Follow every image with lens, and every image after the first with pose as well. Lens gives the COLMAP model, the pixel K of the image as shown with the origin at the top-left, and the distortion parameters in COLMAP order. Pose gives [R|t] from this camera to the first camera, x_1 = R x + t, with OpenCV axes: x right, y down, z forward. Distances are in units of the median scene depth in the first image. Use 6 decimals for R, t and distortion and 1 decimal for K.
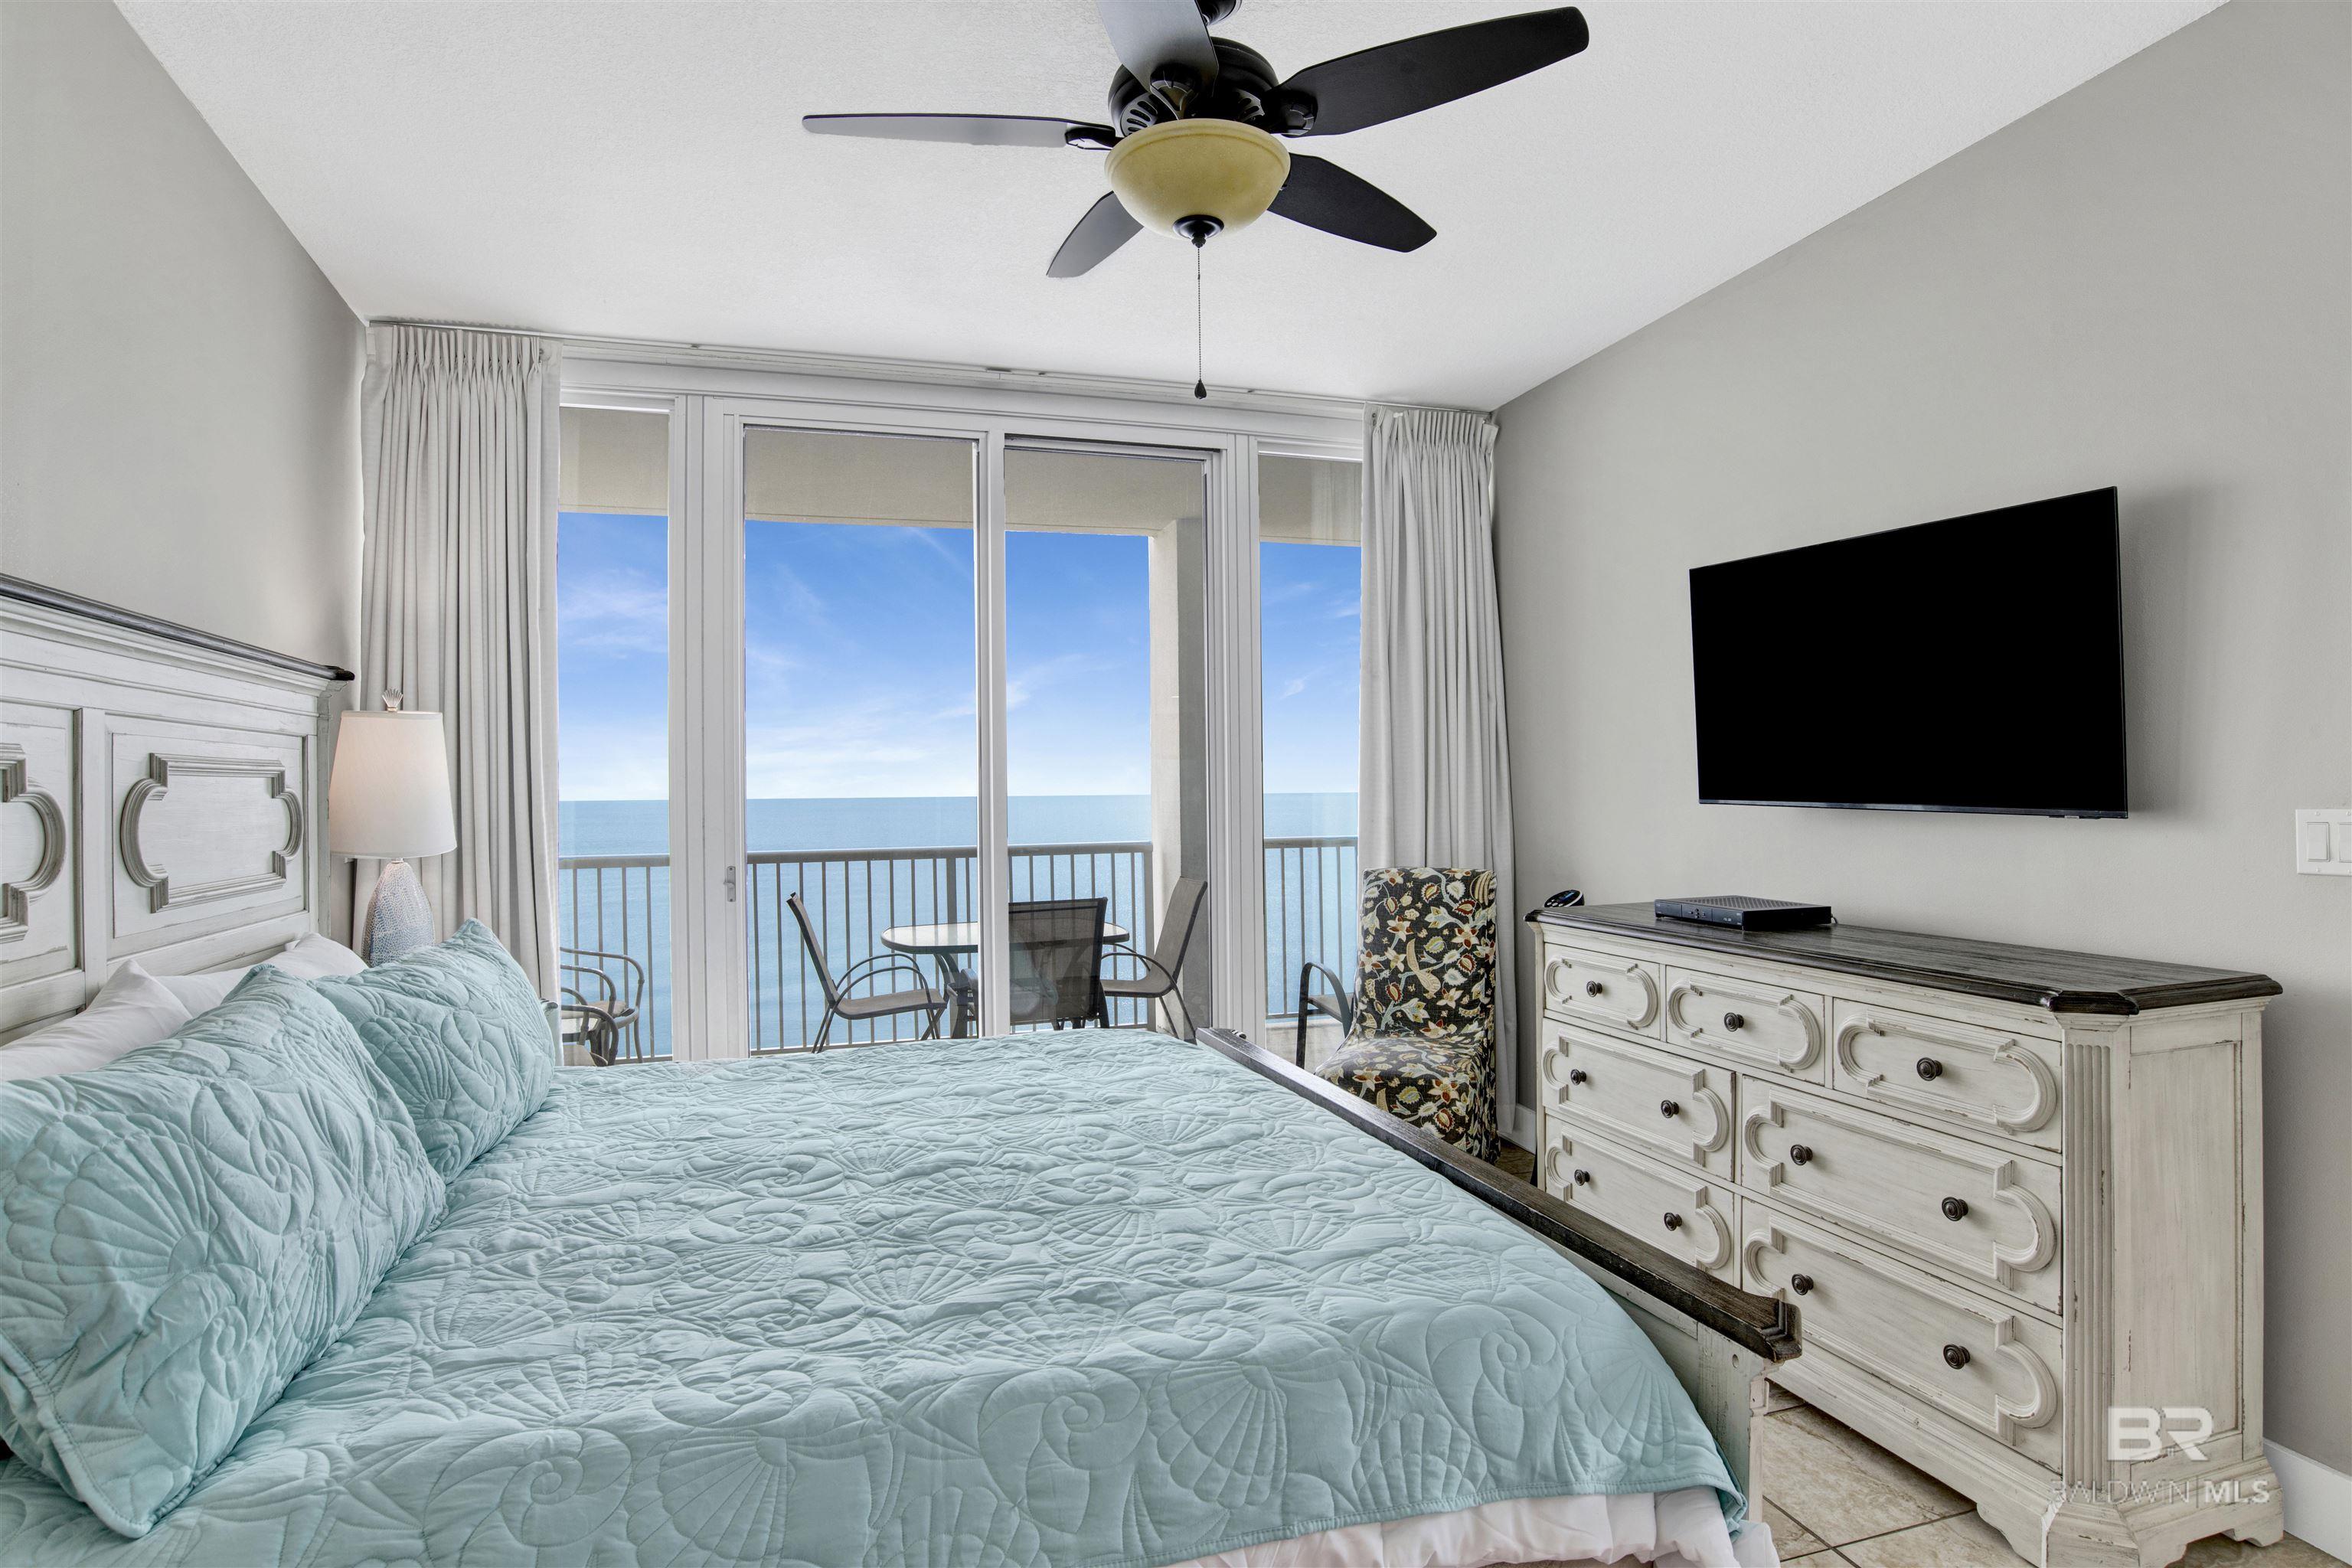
lens RADIAL K [[1268.0, 0, 1176.0], [0, 1268.0, 784.0], [0, 0, 1]] dist [-0.084853, 0.036105]
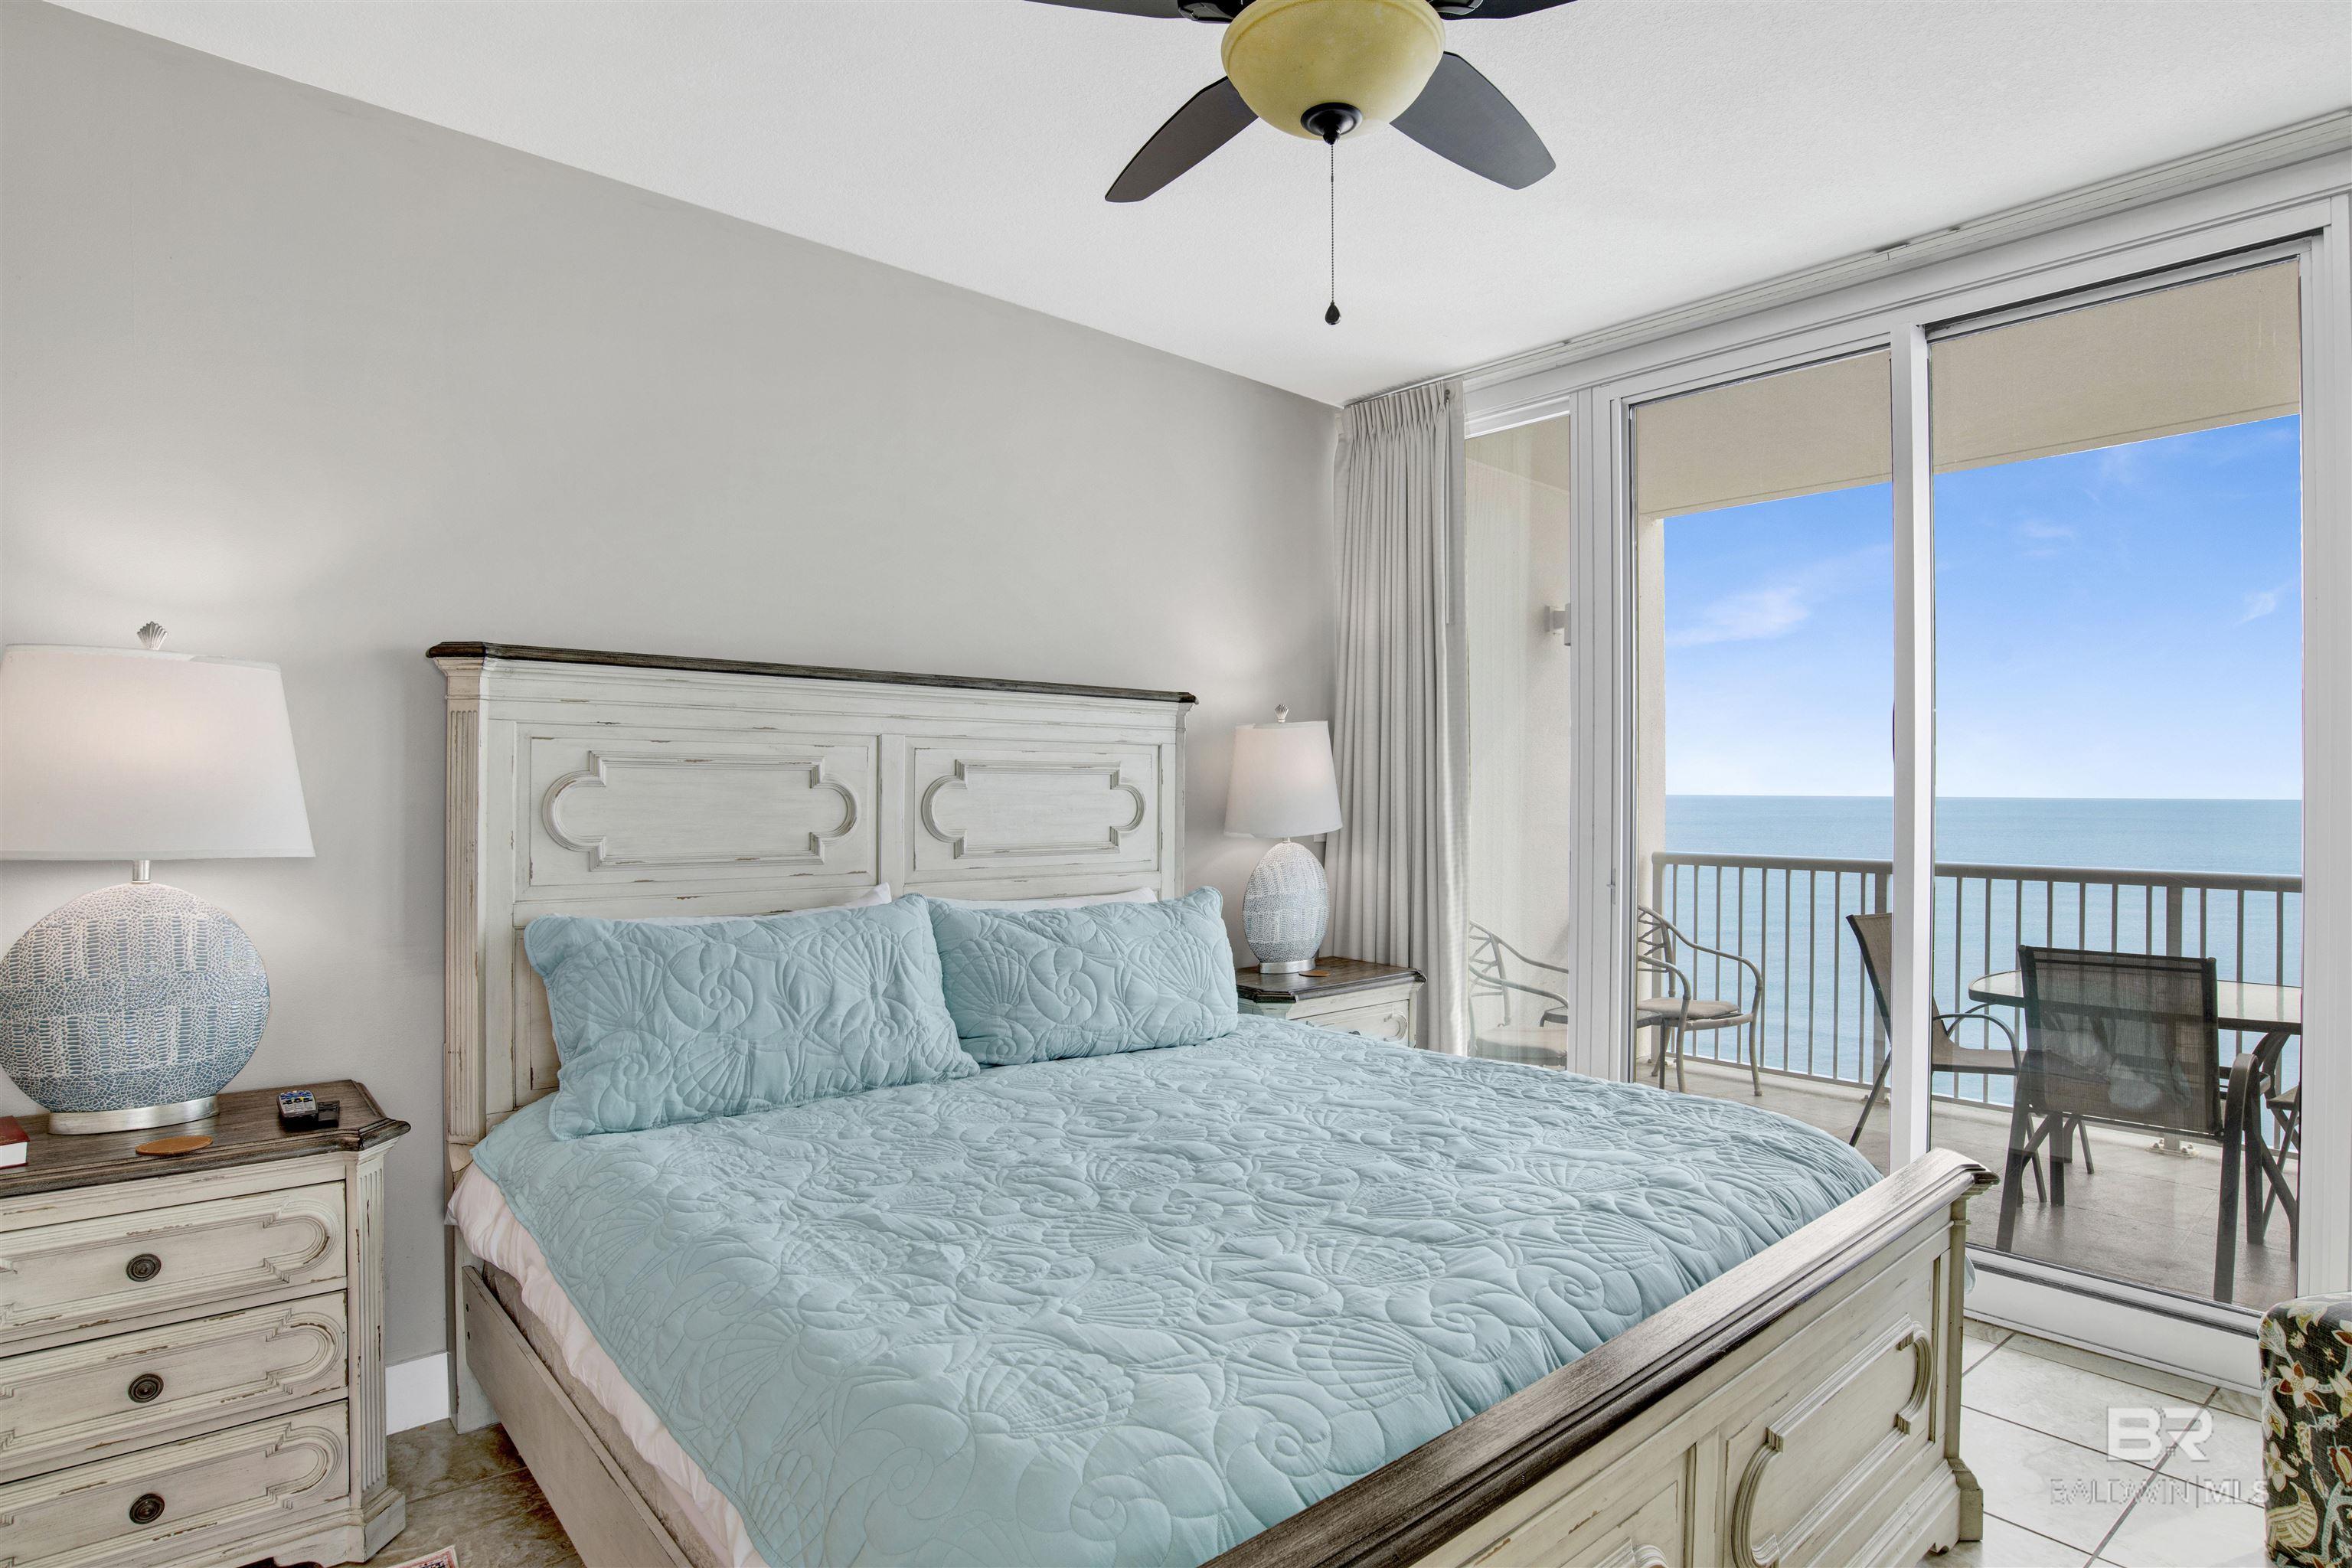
lens RADIAL K [[1268.0, 0, 1176.0], [0, 1268.0, 784.0], [0, 0, 1]] dist [-0.084853, 0.036105]
pose [[0.366423, 0.009167, -0.930403, 0.788339], [-0.005867, 0.999954, 0.007542, -0.007314], [0.930430, 0.002695, 0.366460, 0.625325]]
